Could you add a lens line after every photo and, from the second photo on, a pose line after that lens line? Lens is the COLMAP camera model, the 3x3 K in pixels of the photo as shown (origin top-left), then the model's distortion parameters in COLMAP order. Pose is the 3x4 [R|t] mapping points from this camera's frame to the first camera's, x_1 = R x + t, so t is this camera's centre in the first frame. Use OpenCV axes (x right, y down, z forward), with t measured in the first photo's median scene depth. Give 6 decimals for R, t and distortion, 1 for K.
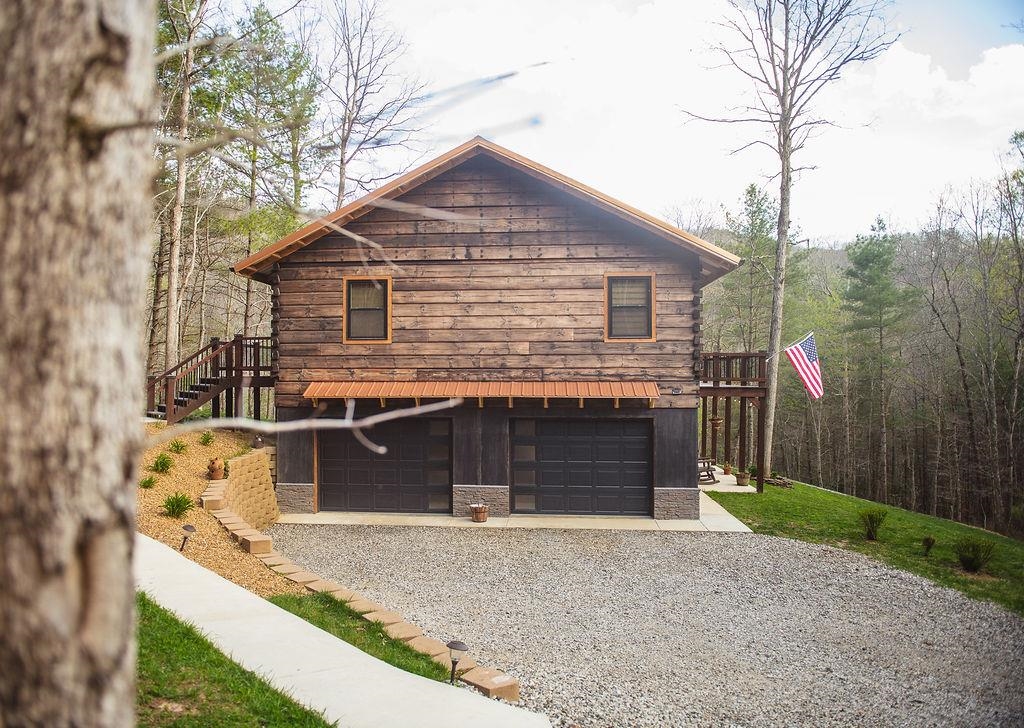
lens RADIAL K [[754.5, 0, 482.2], [0, 754.5, 363.6], [0, 0, 1]] dist [-0.063722, 0.000028]
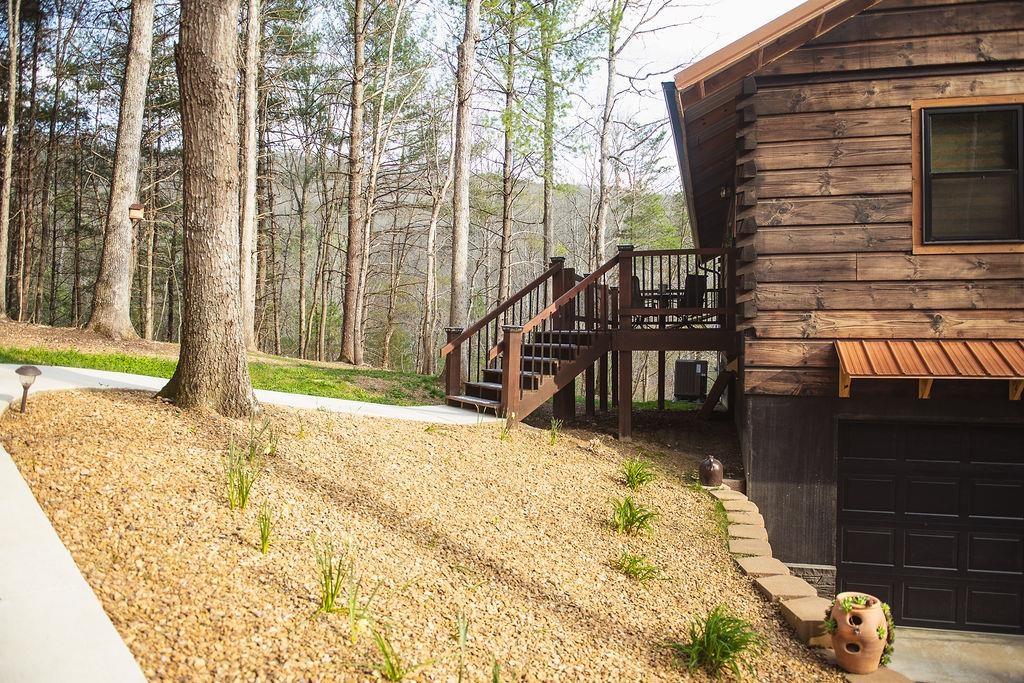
lens RADIAL K [[722.6, 0, 512.0], [0, 722.6, 341.5], [0, 0, 1]] dist [-0.045477, -0.002978]
pose [[0.984993, 0.005759, -0.172496, -0.348607], [-0.001225, 0.999651, 0.026380, 0.014227], [0.172588, -0.025773, 0.984657, 0.558891]]
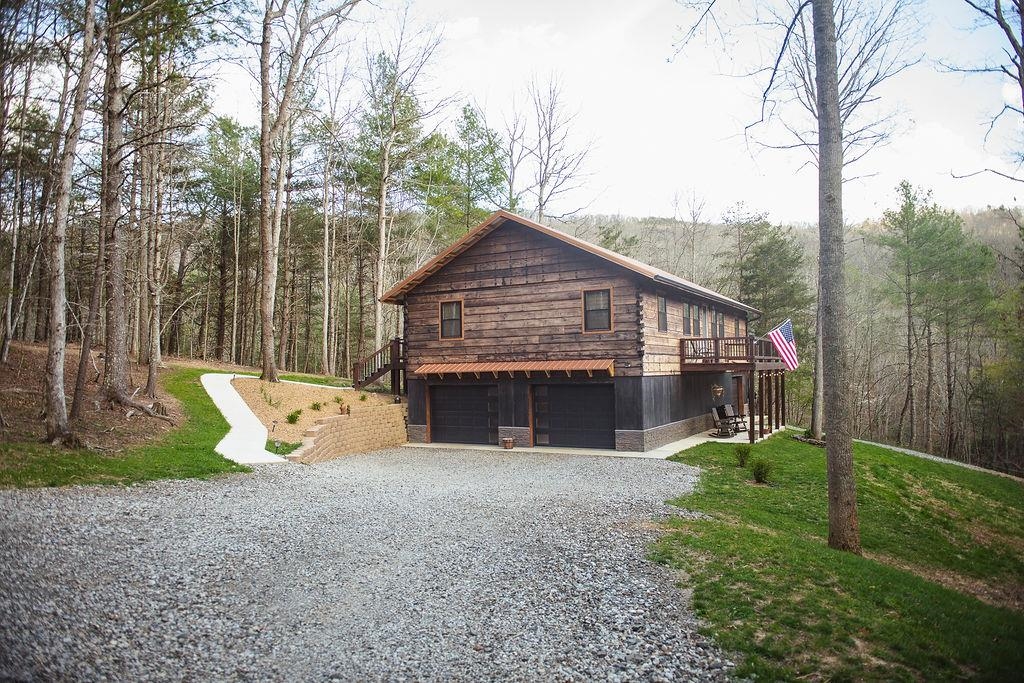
lens RADIAL K [[698.2, 0, 512.0], [0, 698.2, 341.5], [0, 0, 1]] dist [-0.045651, -0.003142]
pose [[0.911937, -0.034372, -0.408889, 0.599612], [0.023606, 0.999230, -0.031348, 0.027524], [0.409651, 0.018935, 0.912046, -0.342824]]
